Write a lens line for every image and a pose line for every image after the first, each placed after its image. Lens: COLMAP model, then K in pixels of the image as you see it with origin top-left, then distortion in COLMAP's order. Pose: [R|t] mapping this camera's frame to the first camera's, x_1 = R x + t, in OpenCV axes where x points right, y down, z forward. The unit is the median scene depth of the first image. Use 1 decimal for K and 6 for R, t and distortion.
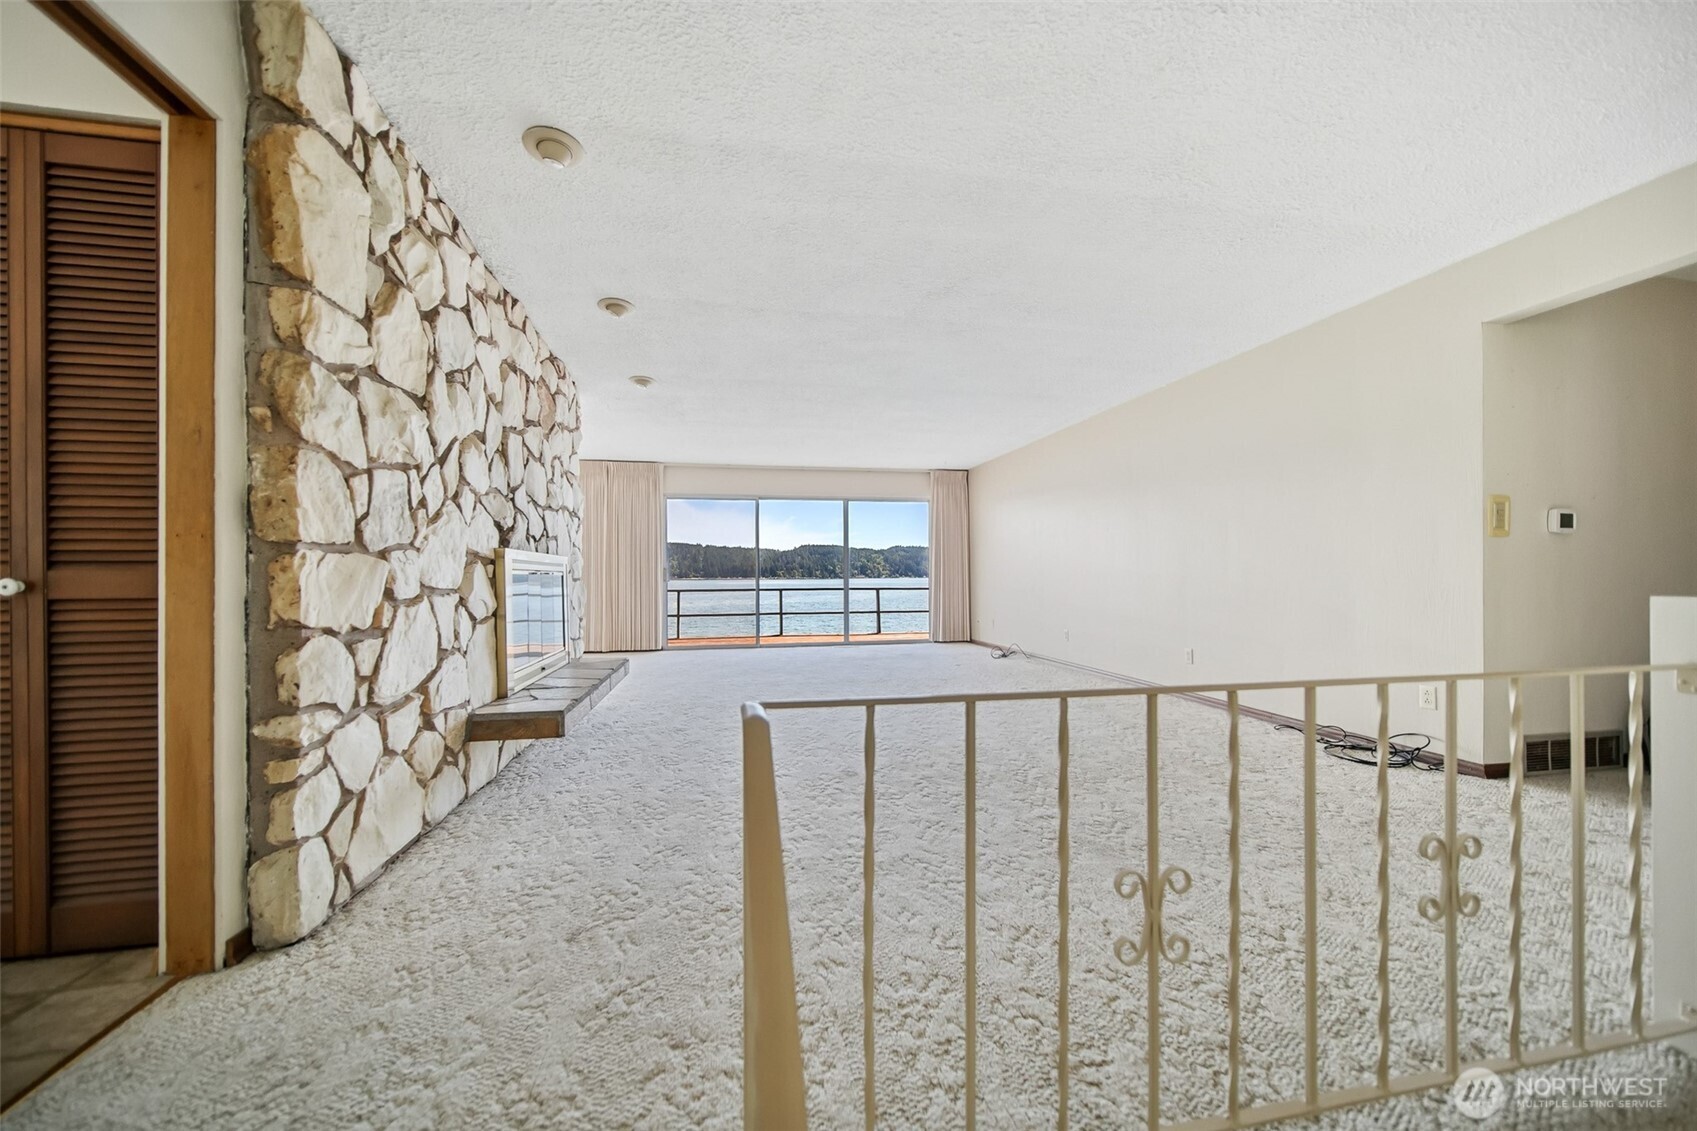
lens RADIAL K [[605.5, 0, 852.0], [0, 605.5, 571.2], [0, 0, 1]] dist [0.000849, 0.000036]
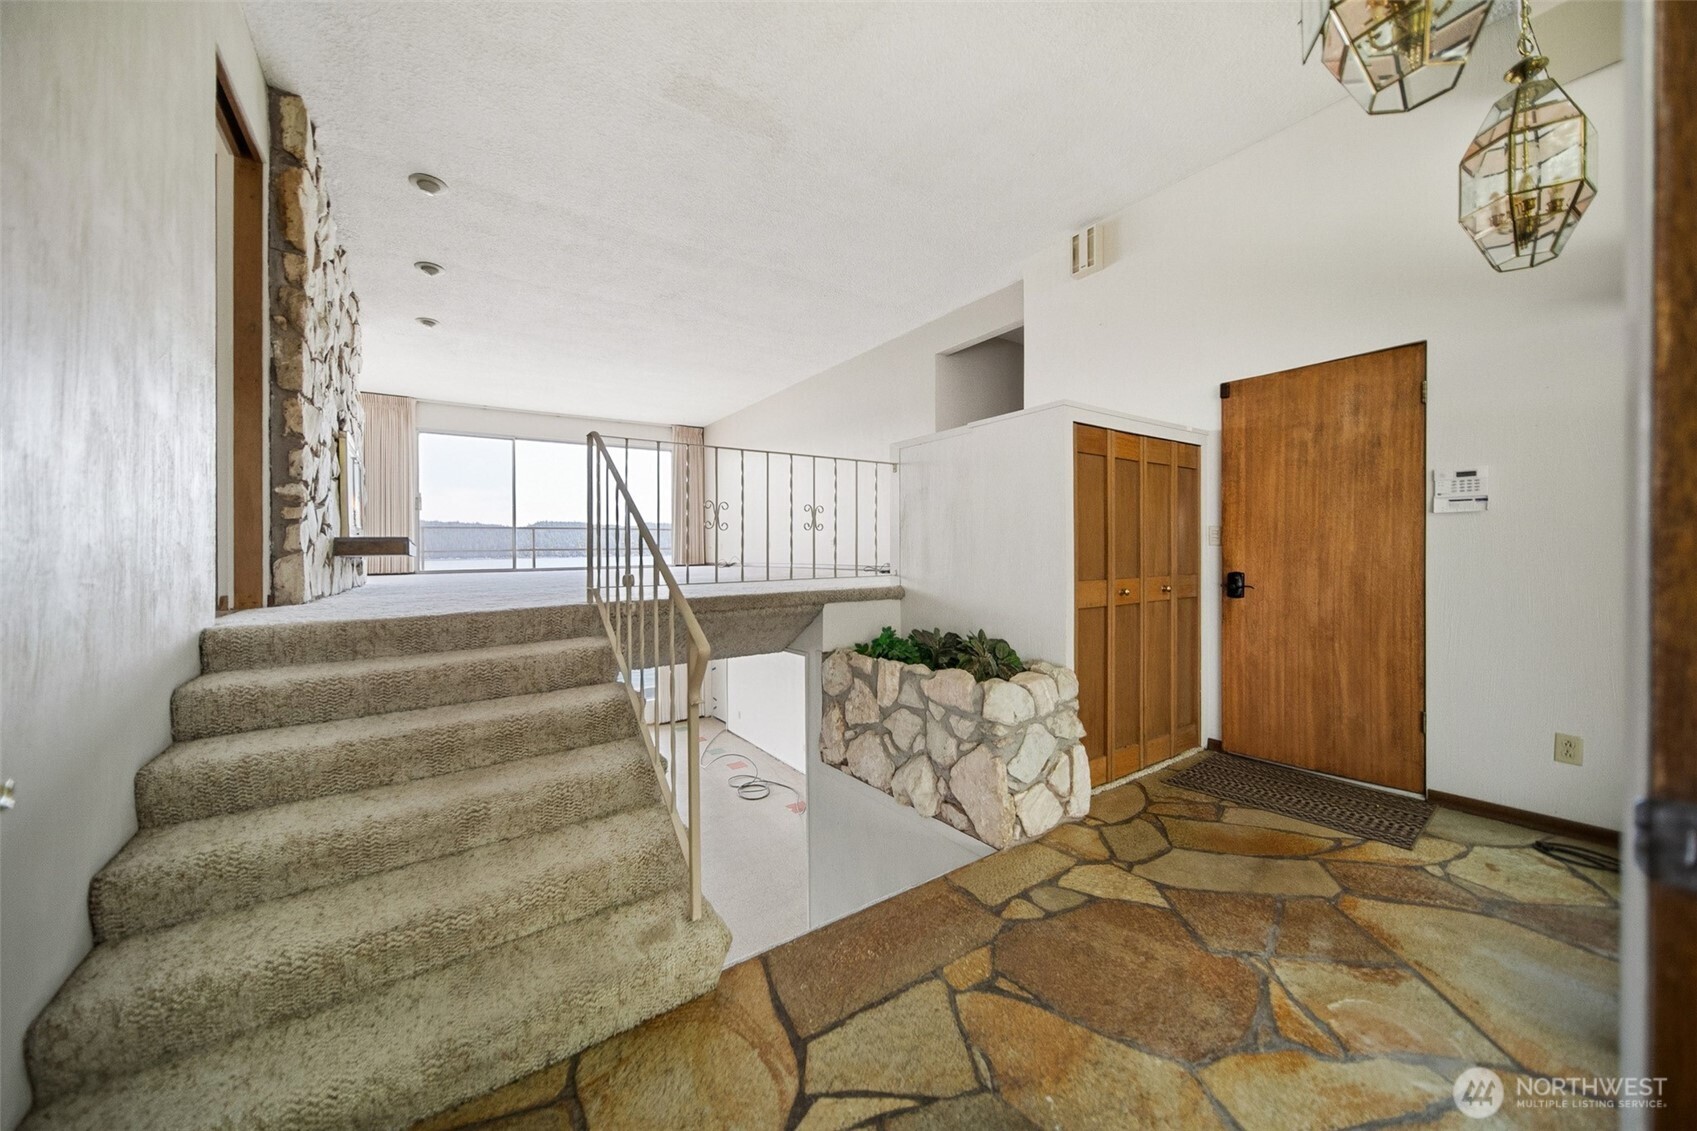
lens RADIAL K [[605.5, 0, 841.4], [0, 605.5, 554.1], [0, 0, 1]] dist [0.000849, 0.000036]
pose [[0.927347, 0.000089, 0.374204, -0.068140], [-0.002061, 0.999986, 0.004869, 0.445677], [-0.374198, -0.005286, 0.927334, -1.372289]]
